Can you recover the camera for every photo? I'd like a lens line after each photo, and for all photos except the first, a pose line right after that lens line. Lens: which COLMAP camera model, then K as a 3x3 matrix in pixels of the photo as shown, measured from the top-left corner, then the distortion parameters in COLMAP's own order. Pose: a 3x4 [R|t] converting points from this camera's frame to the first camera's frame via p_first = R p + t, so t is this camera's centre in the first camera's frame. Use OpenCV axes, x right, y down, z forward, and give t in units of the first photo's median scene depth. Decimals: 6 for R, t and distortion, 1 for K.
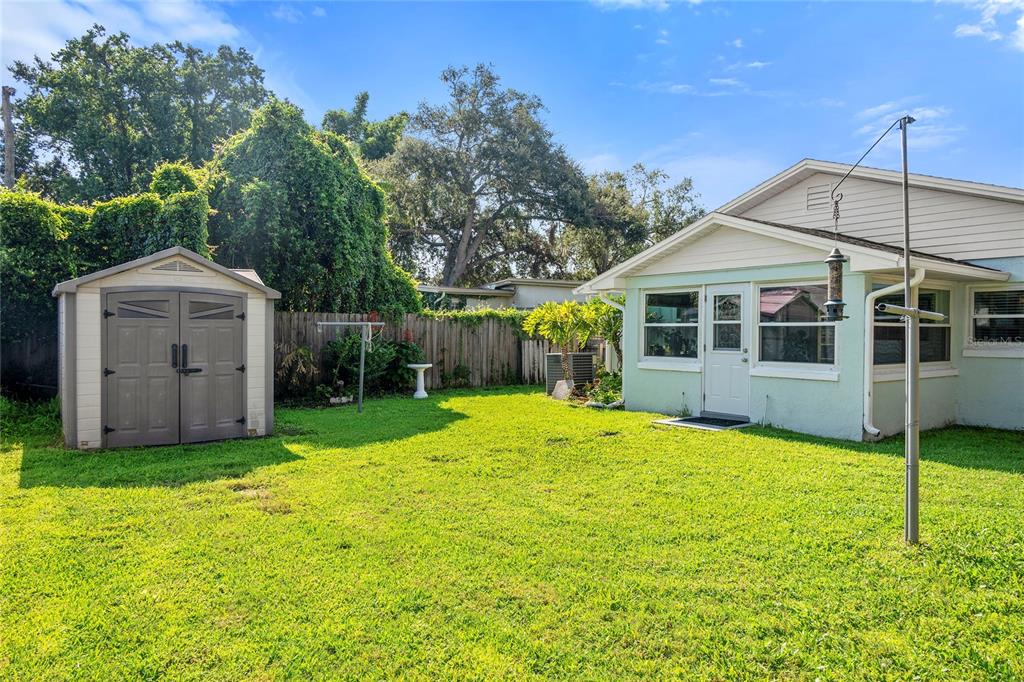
lens RADIAL K [[682.1, 0, 512.0], [0, 682.1, 341.0], [0, 0, 1]] dist [-0.007317, -0.005342]
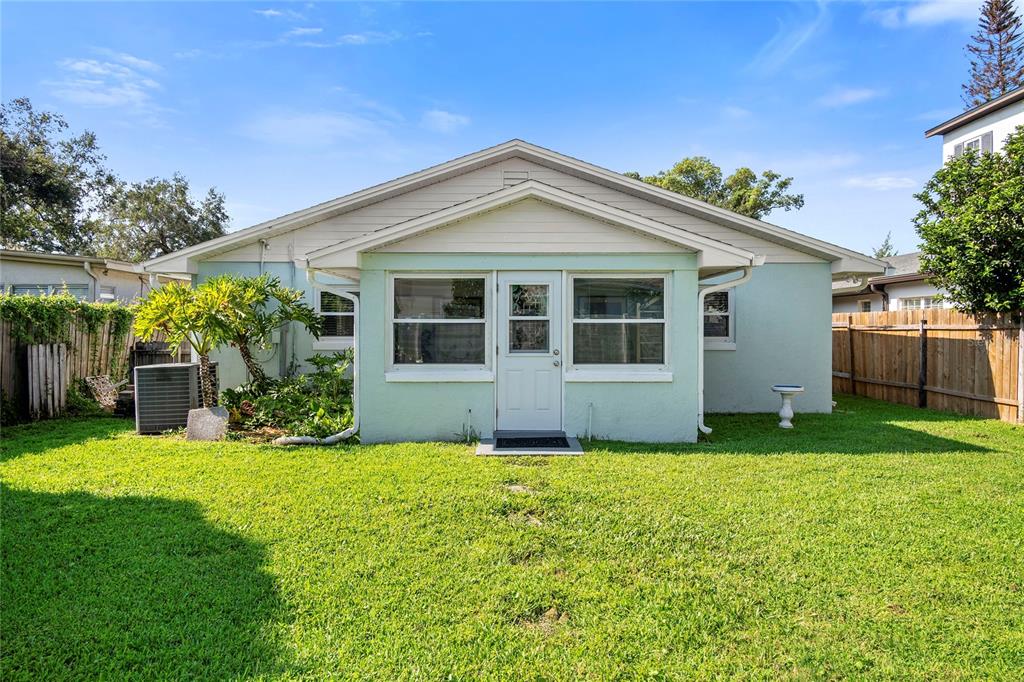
lens RADIAL K [[682.1, 0, 512.0], [0, 682.1, 341.0], [0, 0, 1]] dist [-0.007317, -0.005342]
pose [[0.582260, -0.020008, 0.812757, -0.349213], [0.014152, 0.999795, 0.014474, -0.012121], [-0.812880, 0.003075, 0.582424, 0.524955]]
